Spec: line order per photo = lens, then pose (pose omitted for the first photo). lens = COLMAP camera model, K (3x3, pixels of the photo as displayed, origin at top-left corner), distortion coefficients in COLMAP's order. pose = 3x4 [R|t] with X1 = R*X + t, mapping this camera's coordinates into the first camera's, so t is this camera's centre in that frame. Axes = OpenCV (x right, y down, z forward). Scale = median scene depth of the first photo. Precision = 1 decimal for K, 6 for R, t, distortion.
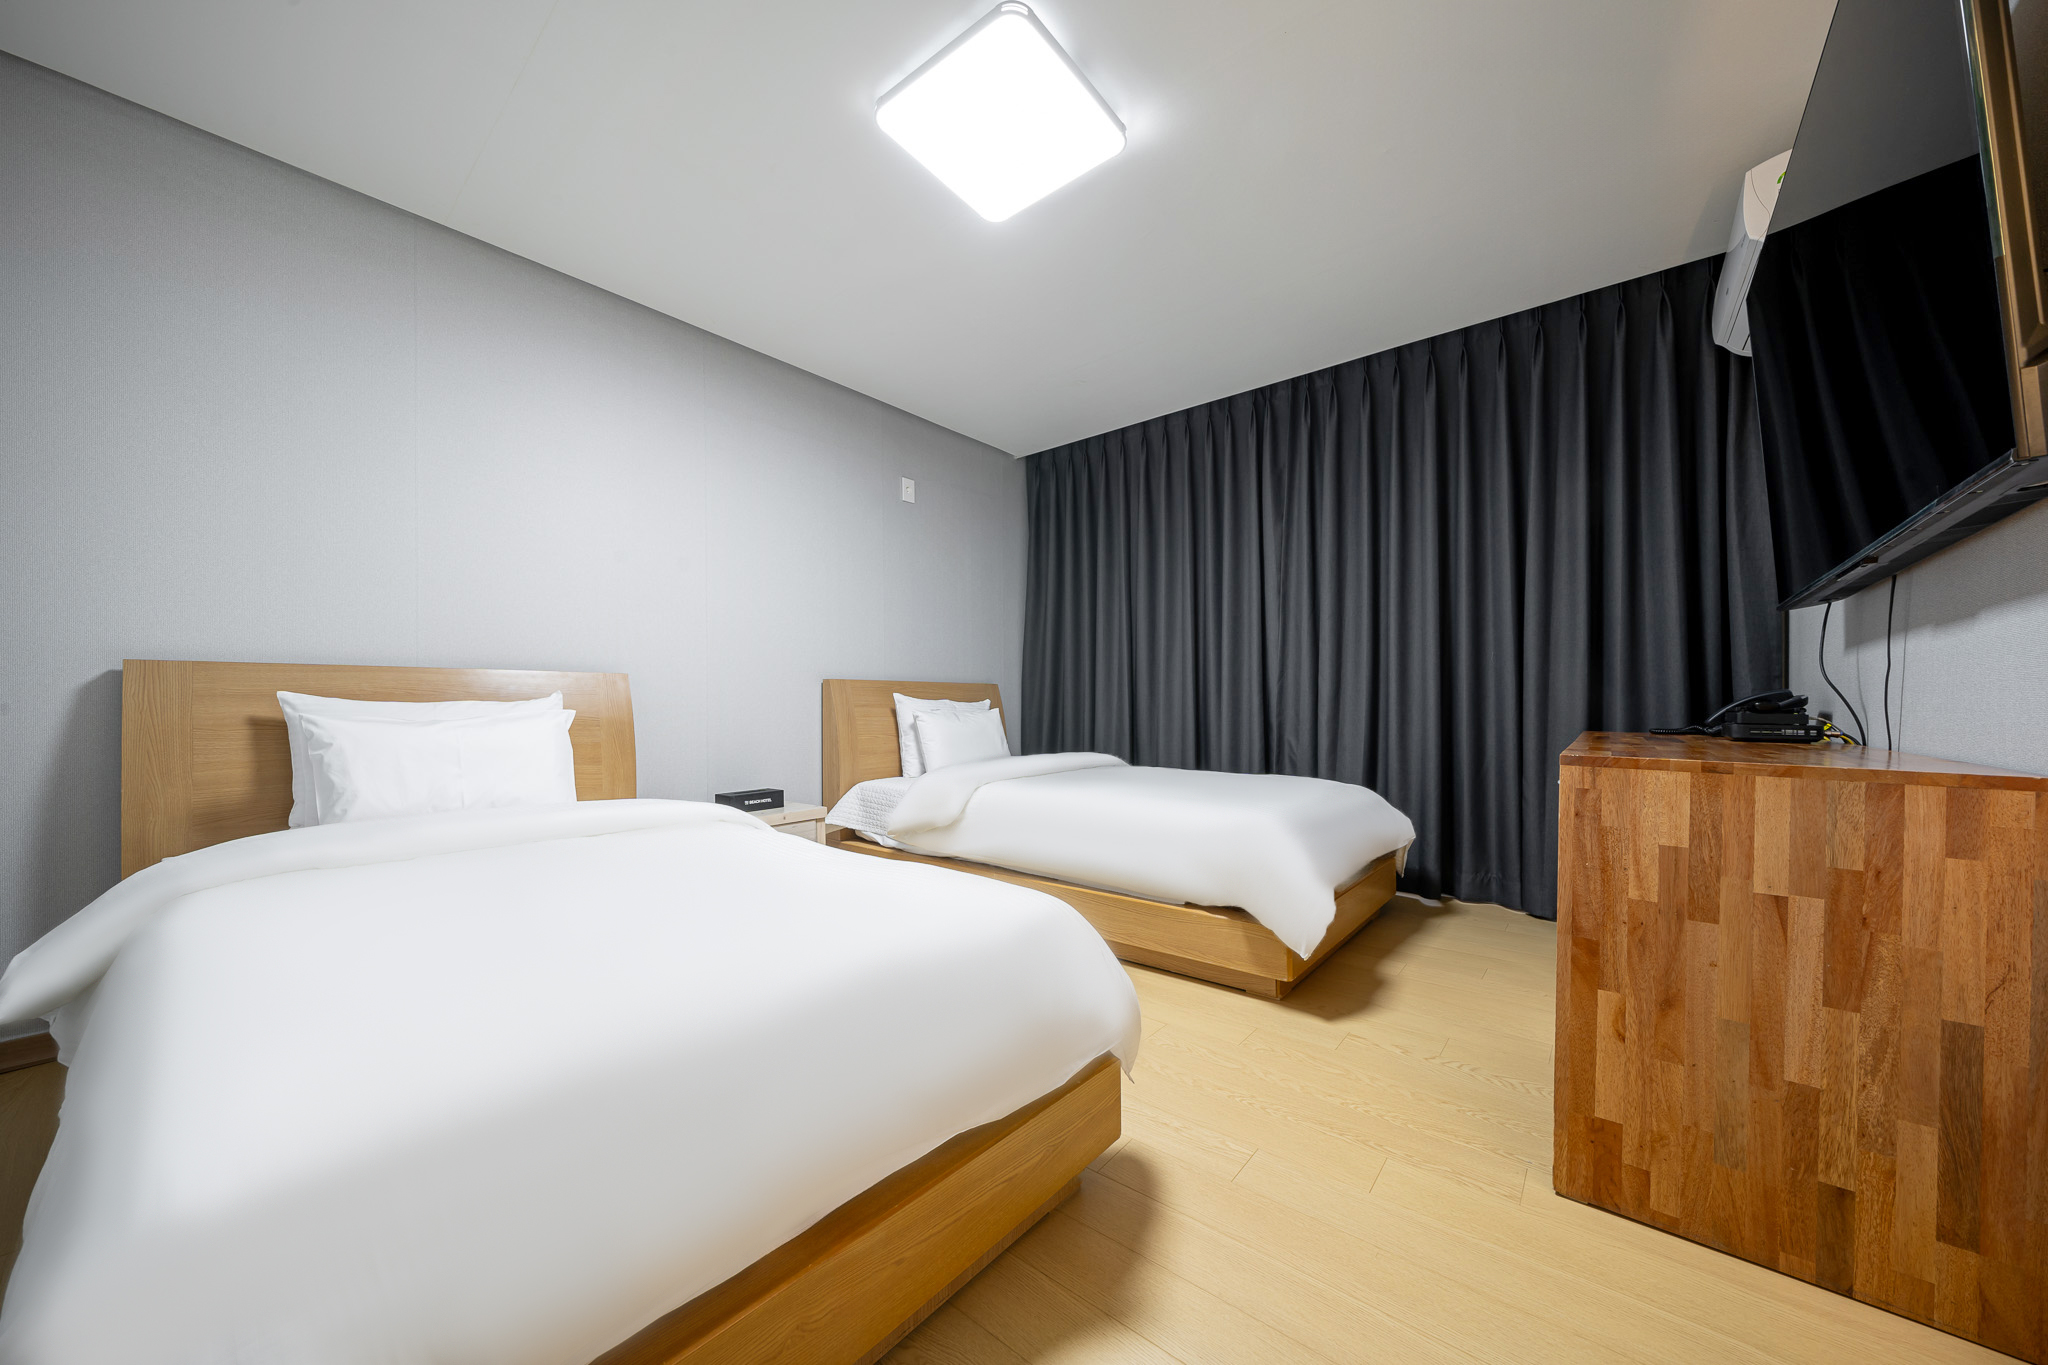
lens RADIAL K [[712.5, 0, 1013.0], [0, 712.5, 700.3], [0, 0, 1]] dist [0.020595, 0.000067]
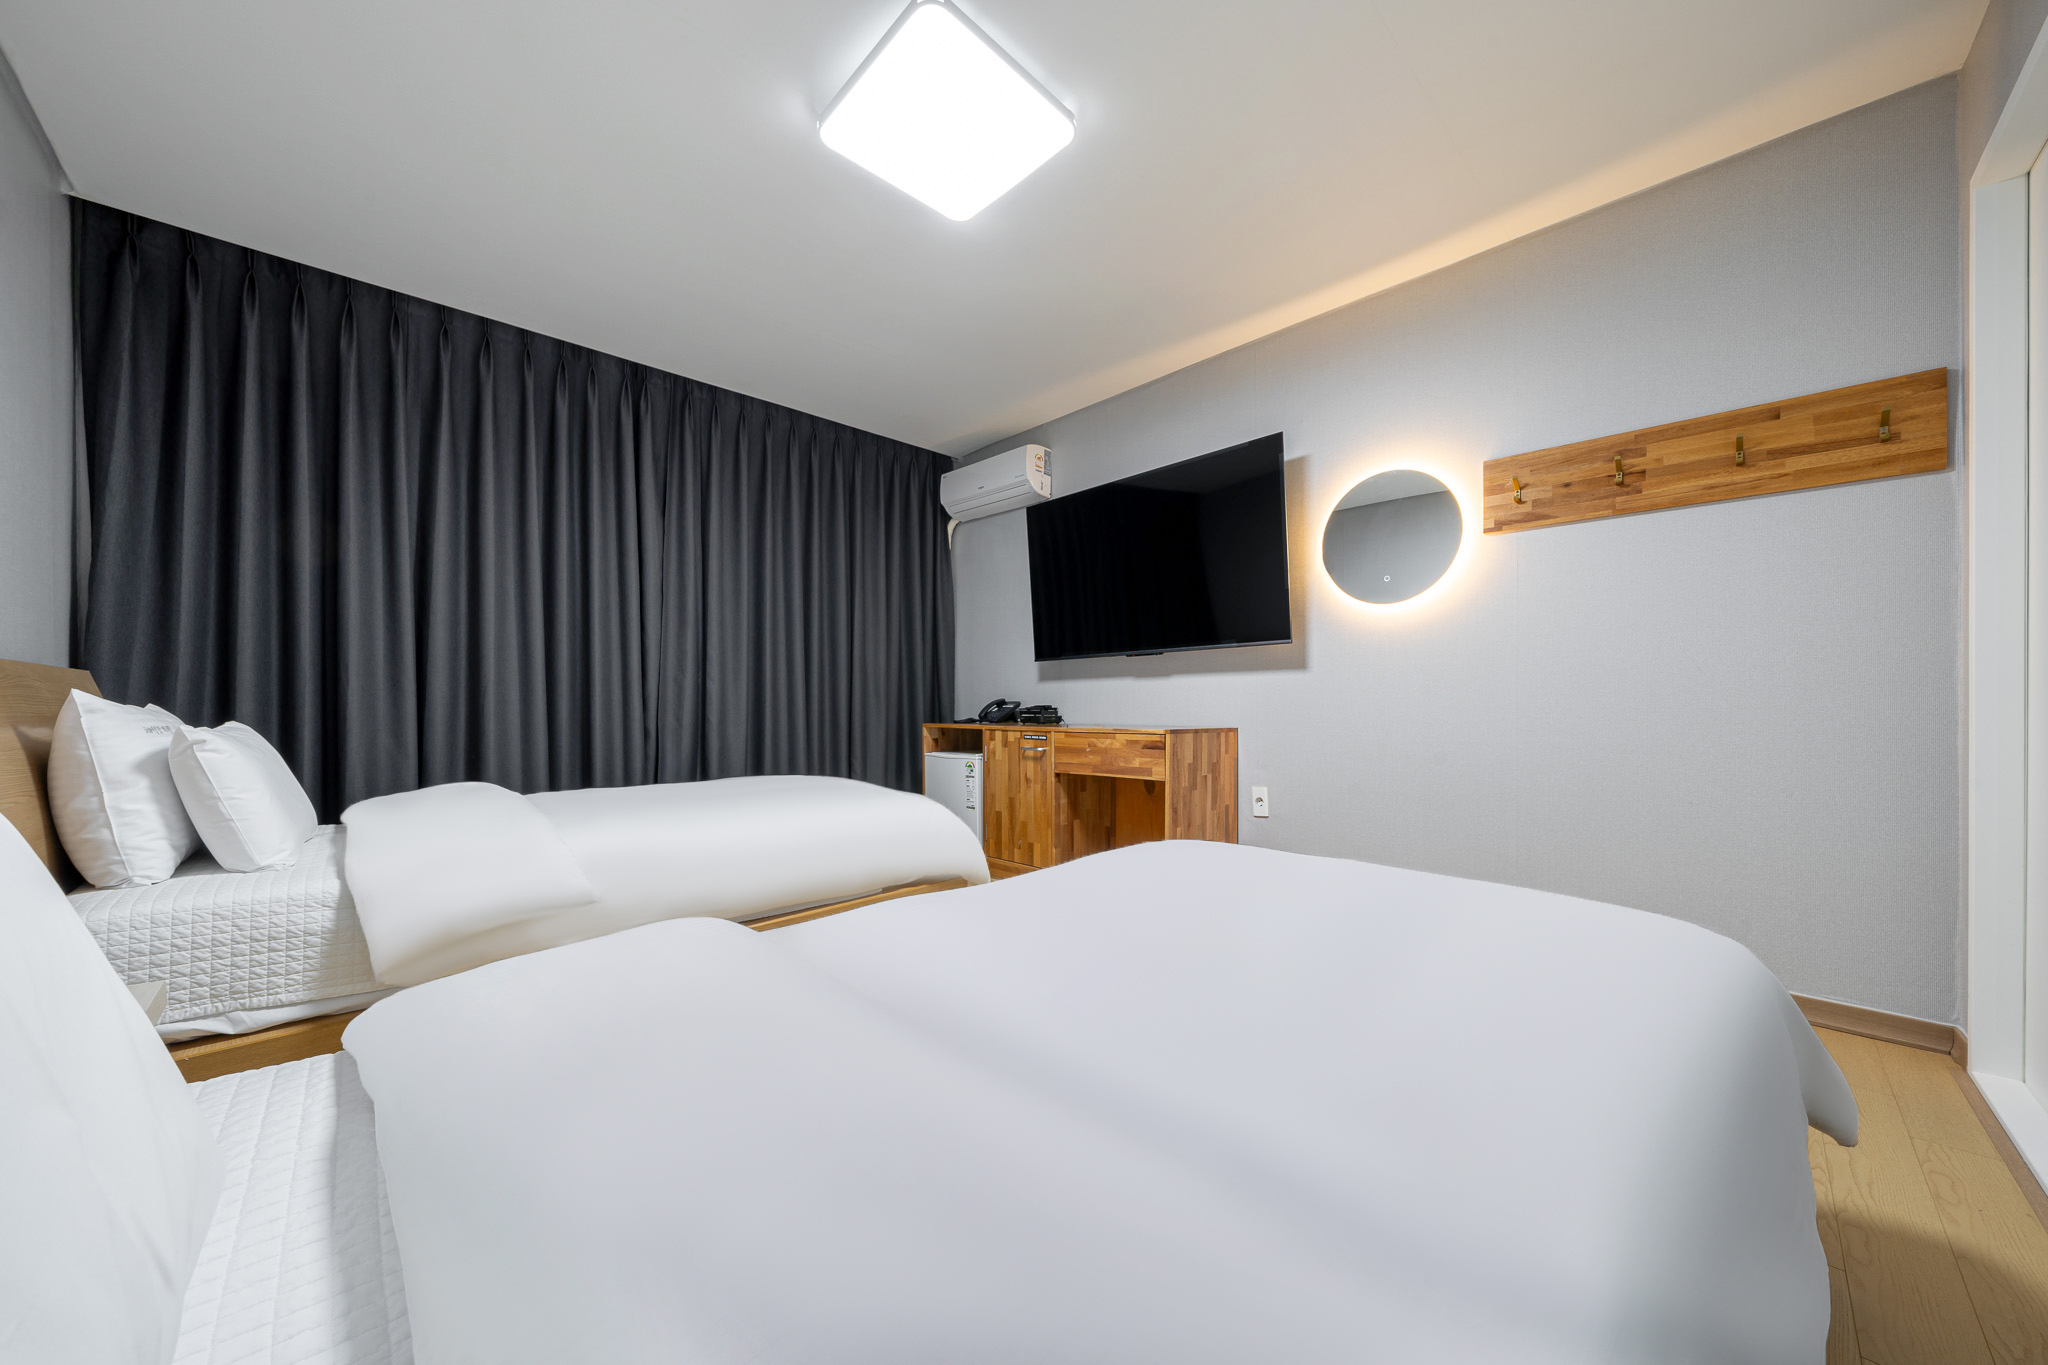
lens RADIAL K [[712.5, 0, 1013.0], [0, 712.5, 700.3], [0, 0, 1]] dist [0.020595, 0.000067]
pose [[0.120471, 0.001605, 0.992716, -1.566396], [0.000129, 0.999999, -0.001633, -0.012119], [-0.992717, 0.000324, 0.120471, 1.259528]]
